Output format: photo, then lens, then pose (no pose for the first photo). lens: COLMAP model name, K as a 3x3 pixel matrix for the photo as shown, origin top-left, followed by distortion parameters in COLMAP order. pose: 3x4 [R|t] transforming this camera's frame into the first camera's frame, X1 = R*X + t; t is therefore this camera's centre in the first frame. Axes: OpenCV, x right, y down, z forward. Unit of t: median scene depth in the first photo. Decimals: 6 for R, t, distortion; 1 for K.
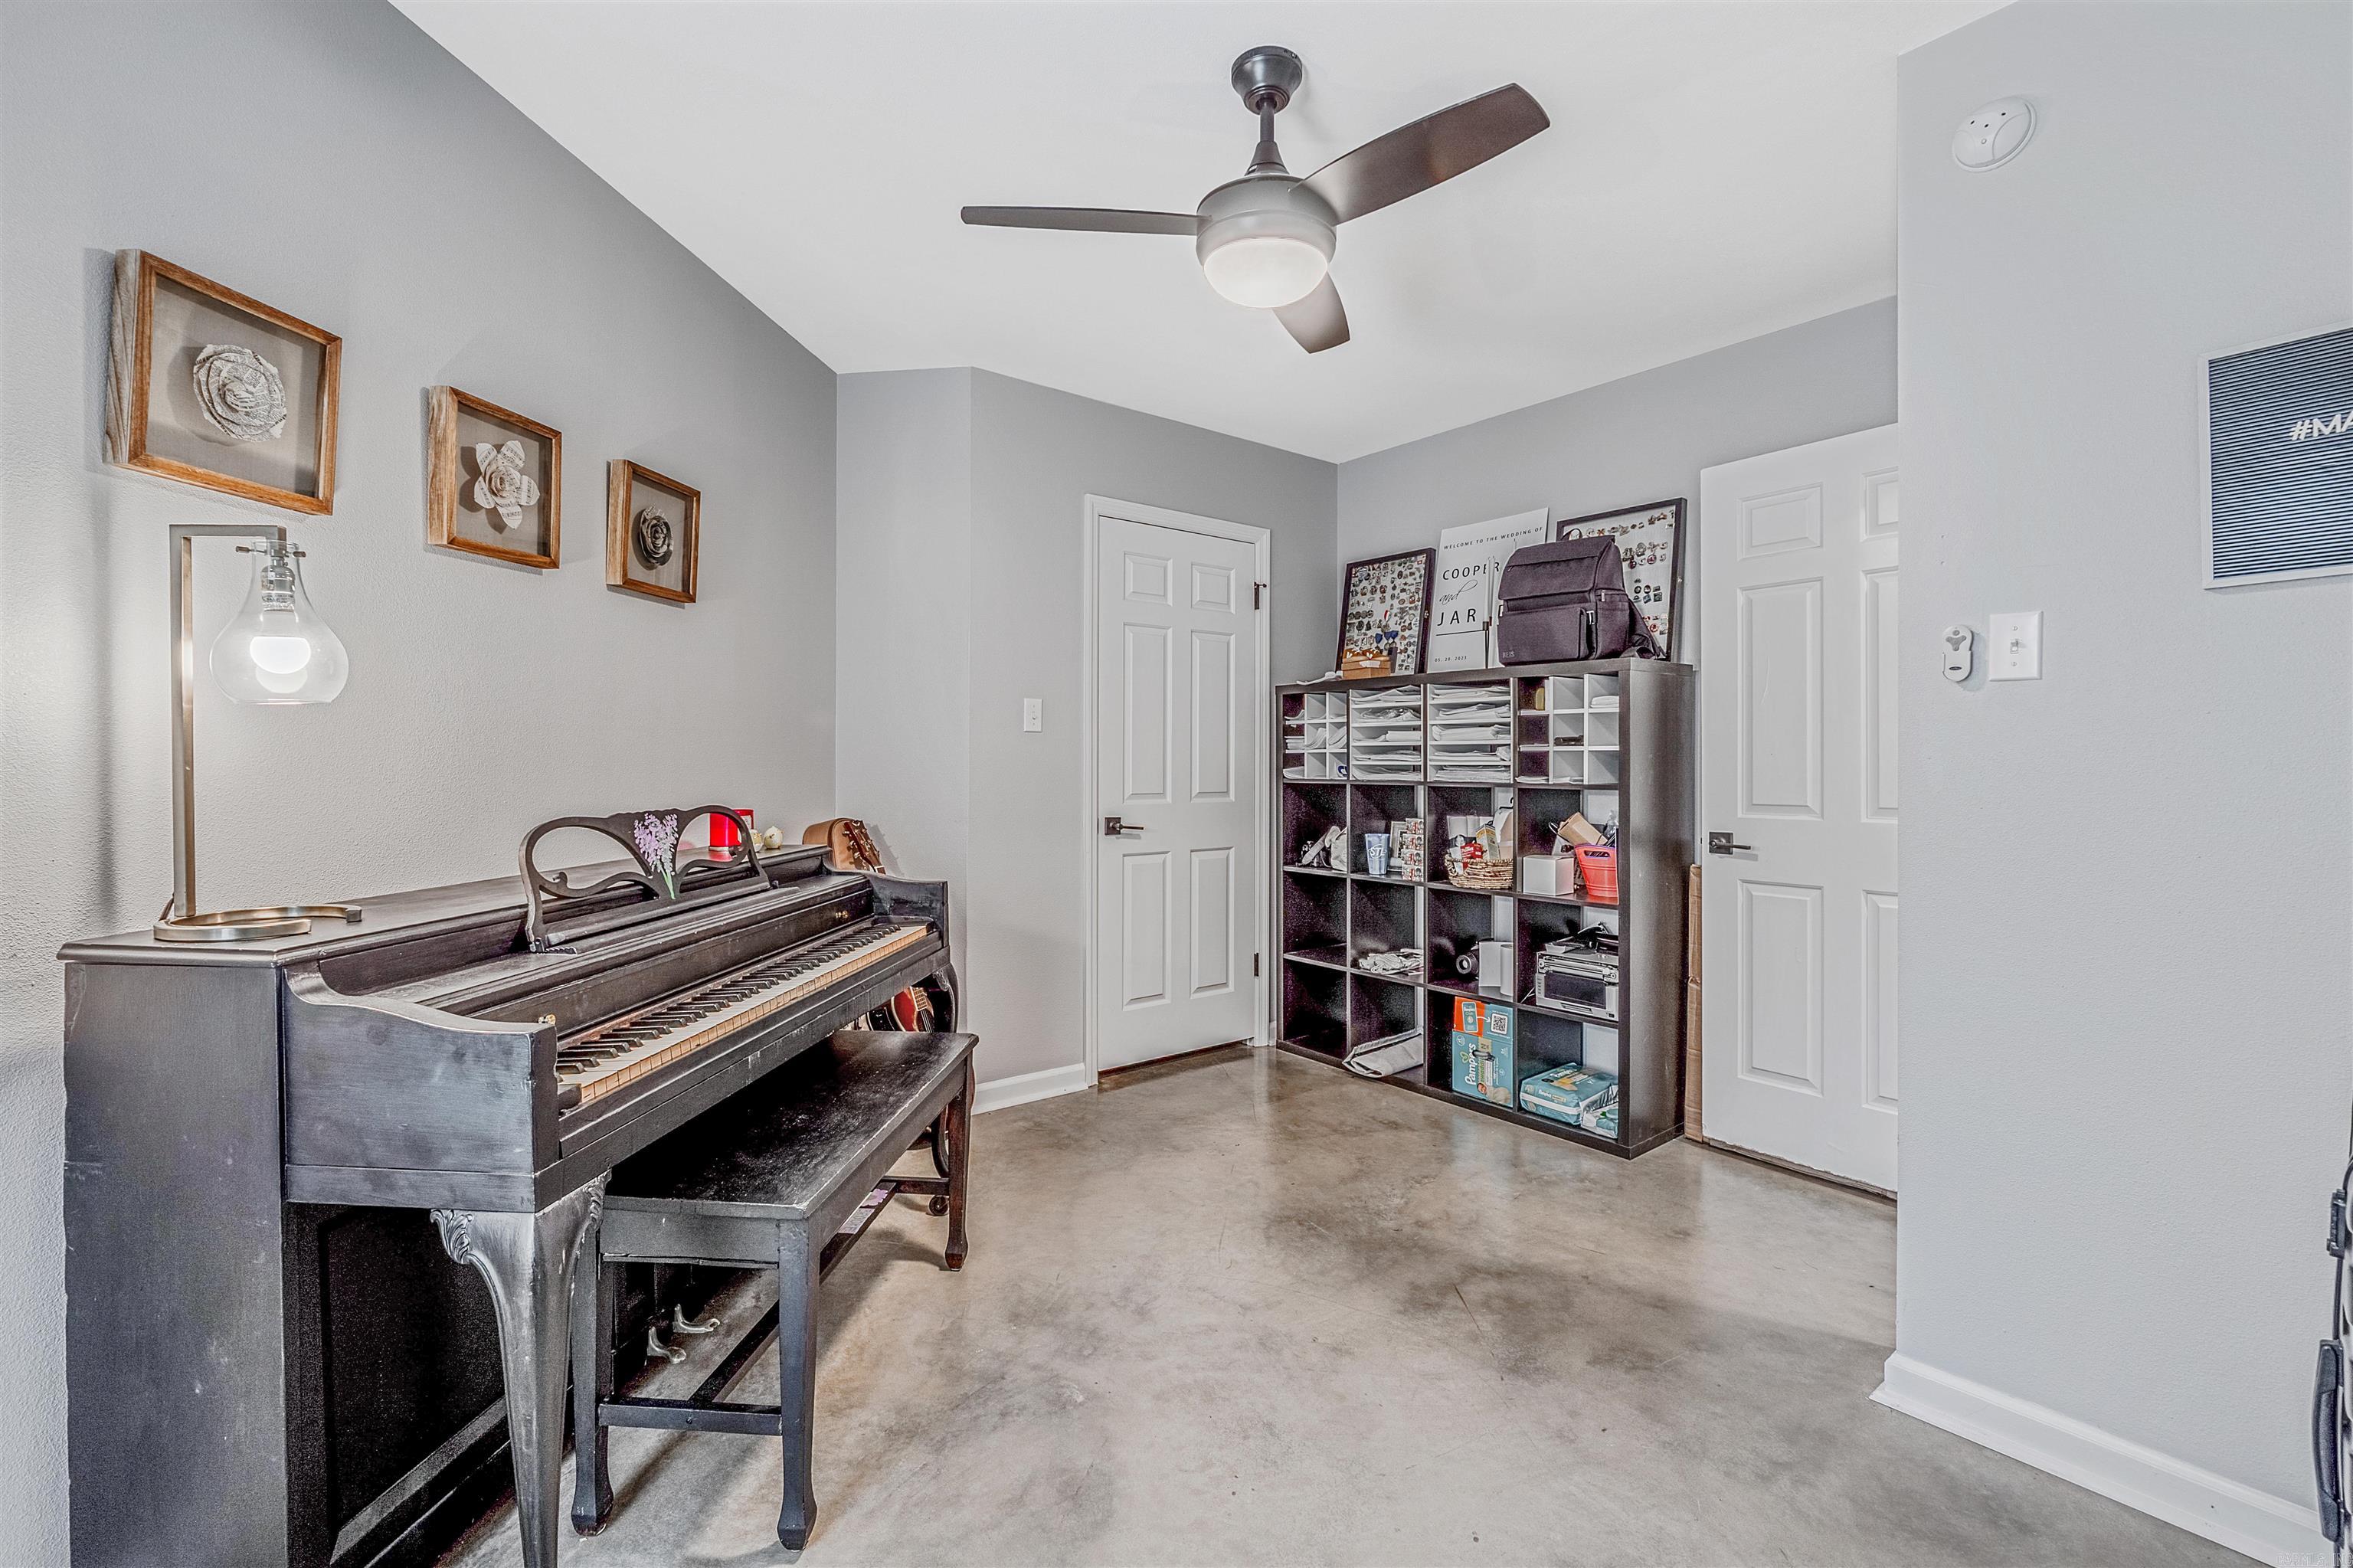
lens RADIAL K [[1002.2, 0, 1143.7], [0, 1002.2, 754.8], [0, 0, 1]] dist [0.000033, 0.000022]
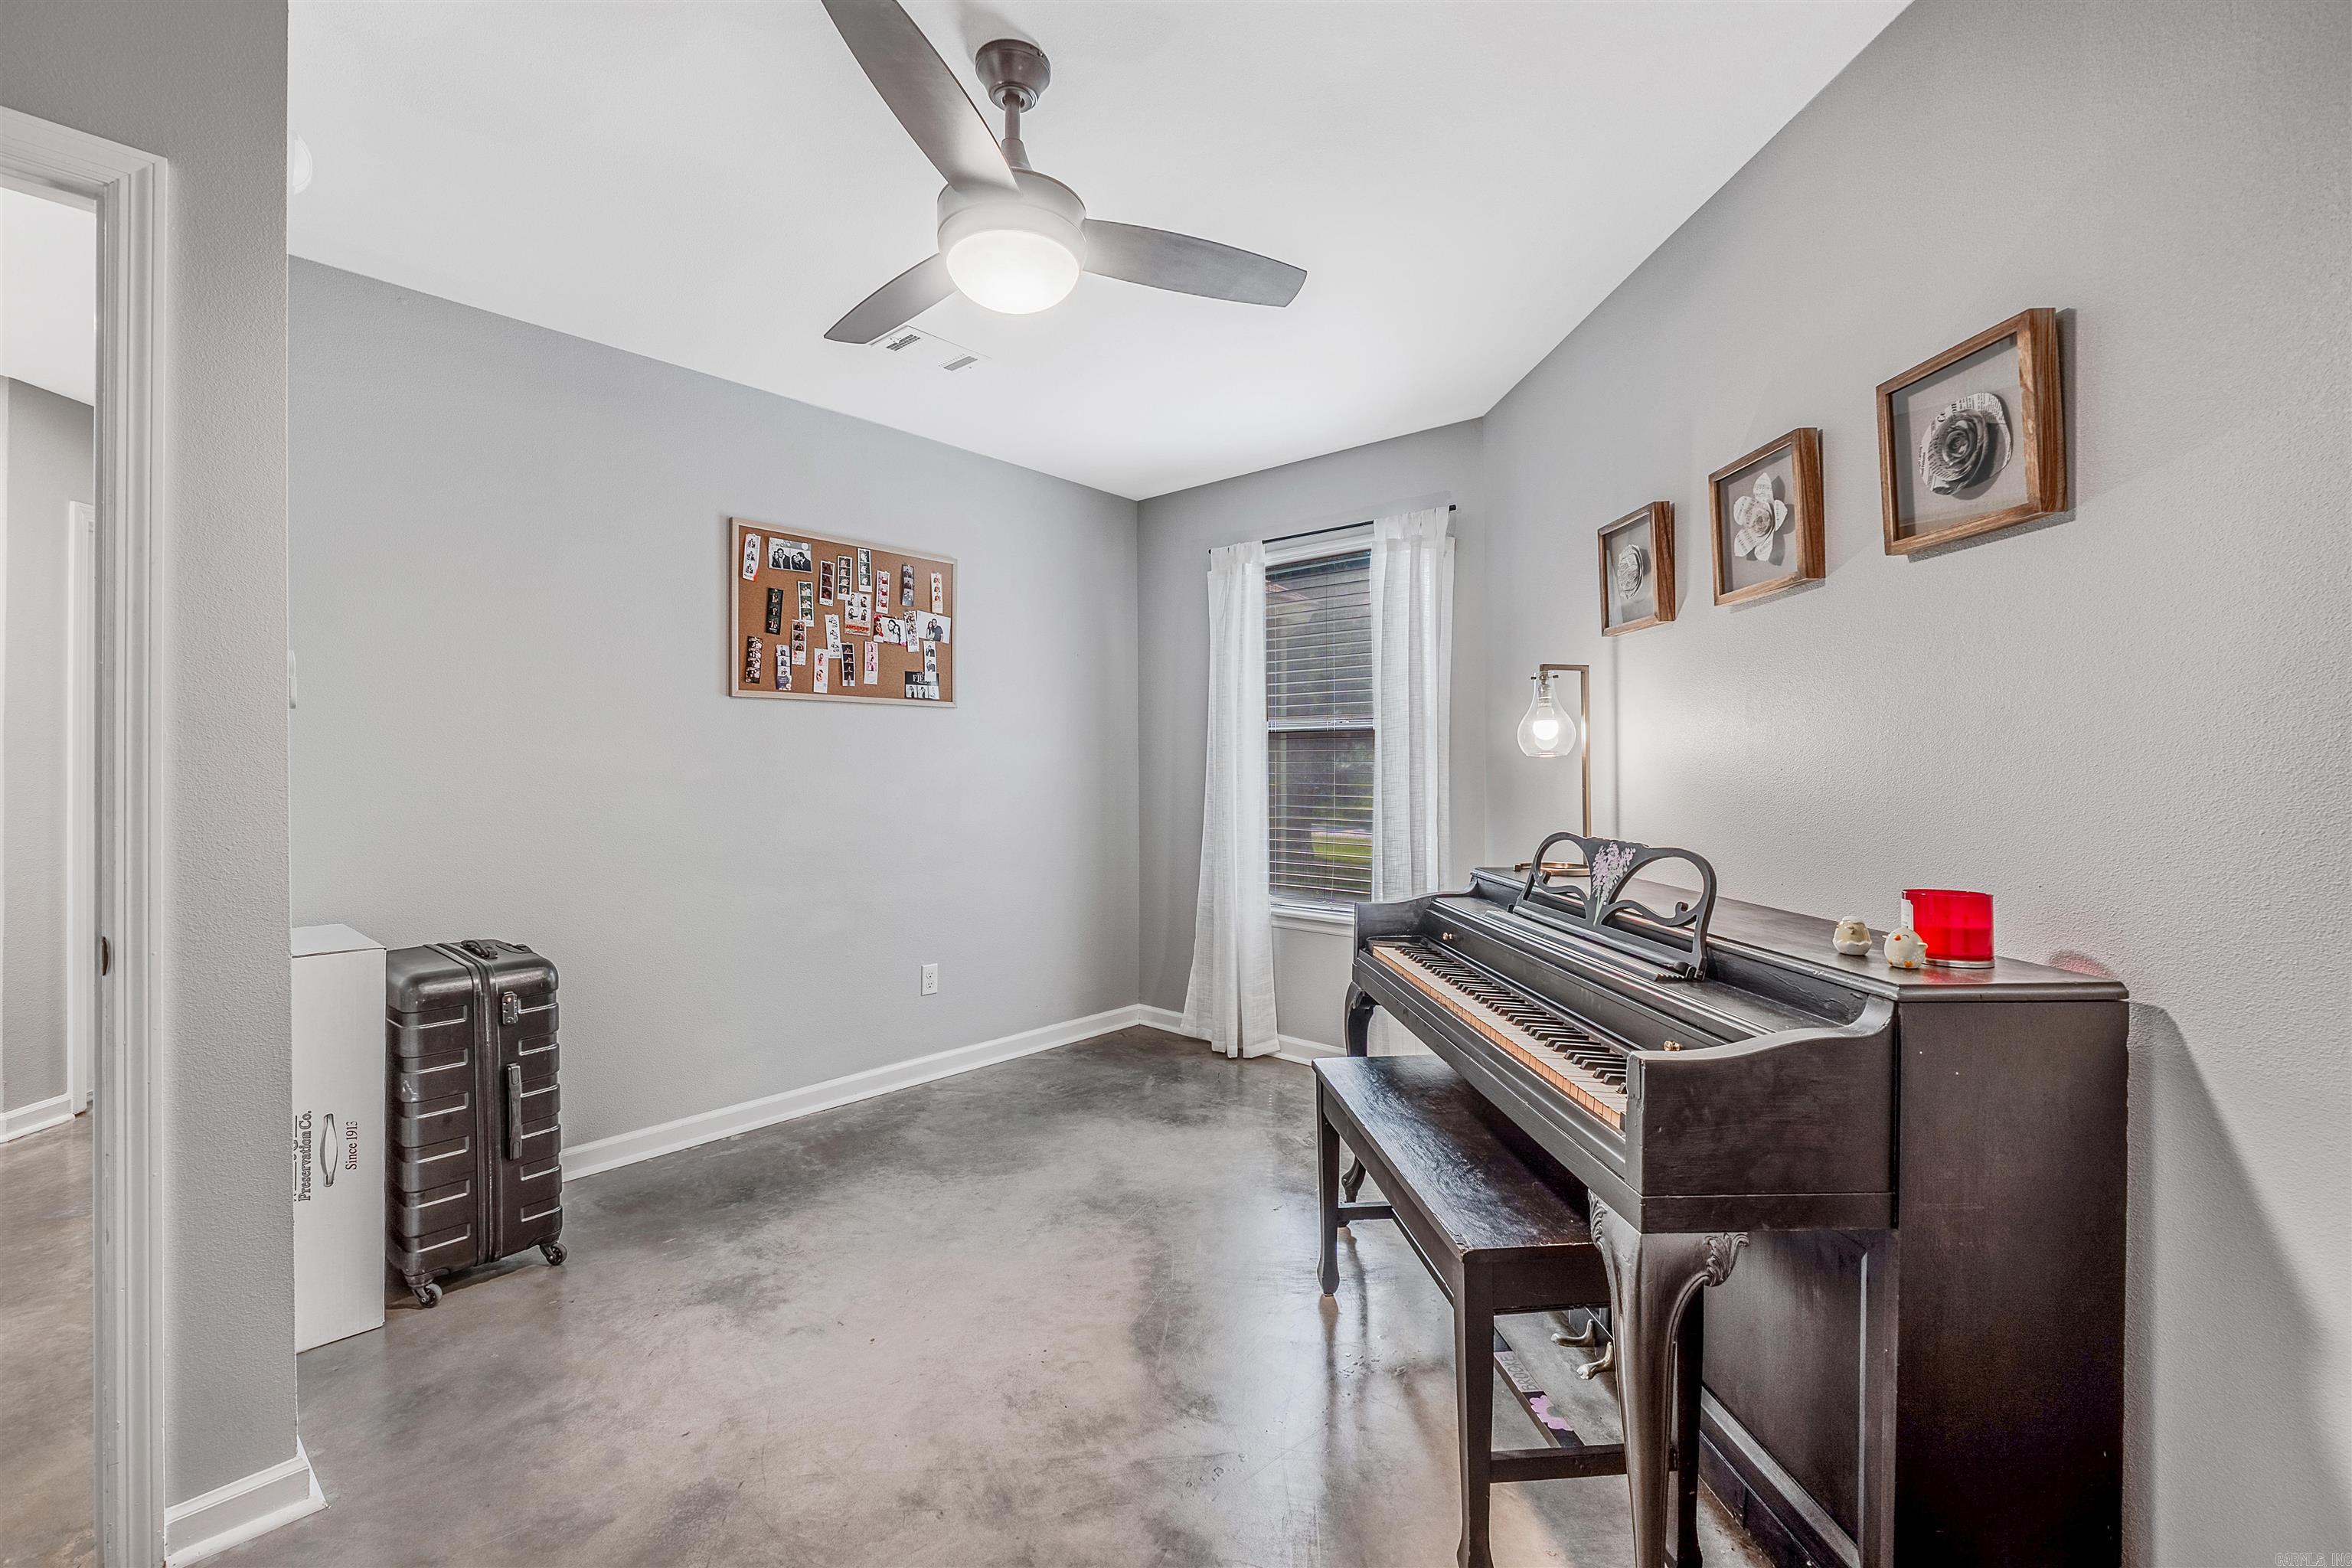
lens RADIAL K [[989.3, 0, 1174.9], [0, 989.3, 772.7], [0, 0, 1]] dist [-0.008486, -0.000100]
pose [[-0.977764, -0.003644, -0.209677, 0.137539], [-0.004082, 0.999990, 0.001656, -0.011379], [0.209669, 0.002475, -0.977769, 1.602852]]
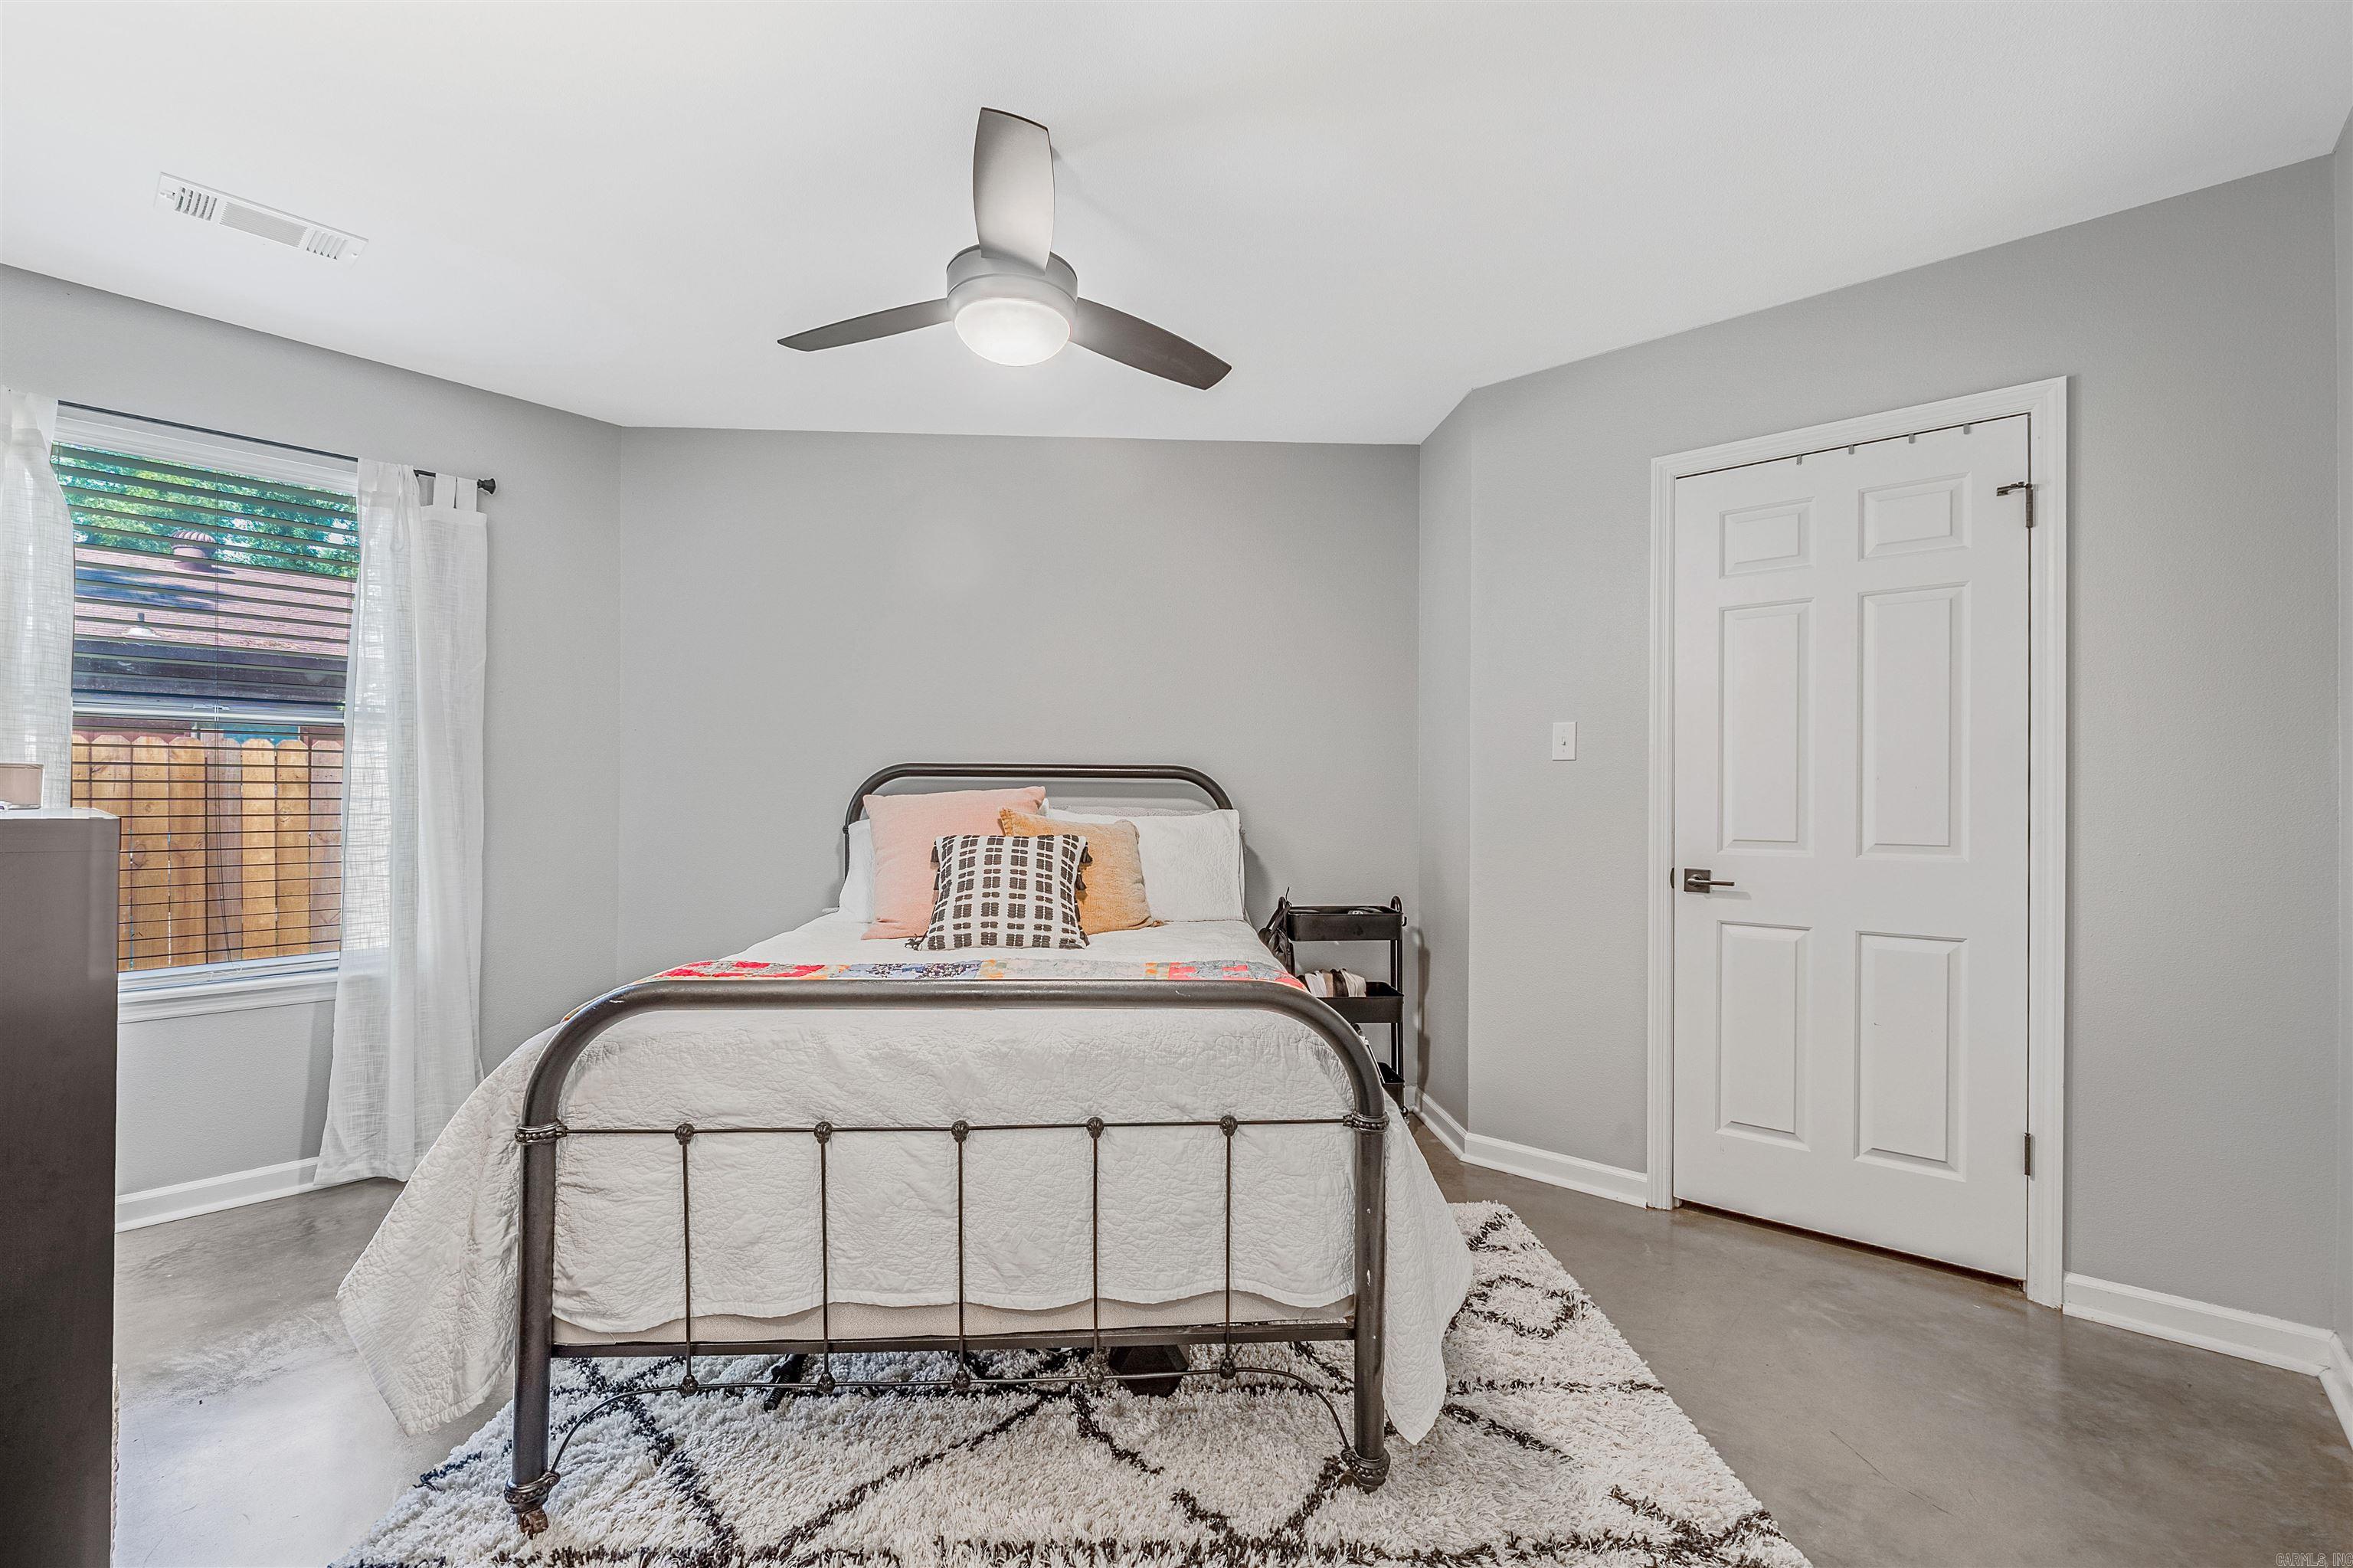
lens RADIAL K [[1011.9, 0, 1170.3], [0, 1011.9, 797.9], [0, 0, 1]] dist [0.052594, 0.000133]
pose [[0.265155, 0.005439, -0.964190, 0.993513], [-0.001681, 0.999985, 0.005178, 0.009408], [0.964204, 0.000248, 0.265160, 0.667389]]
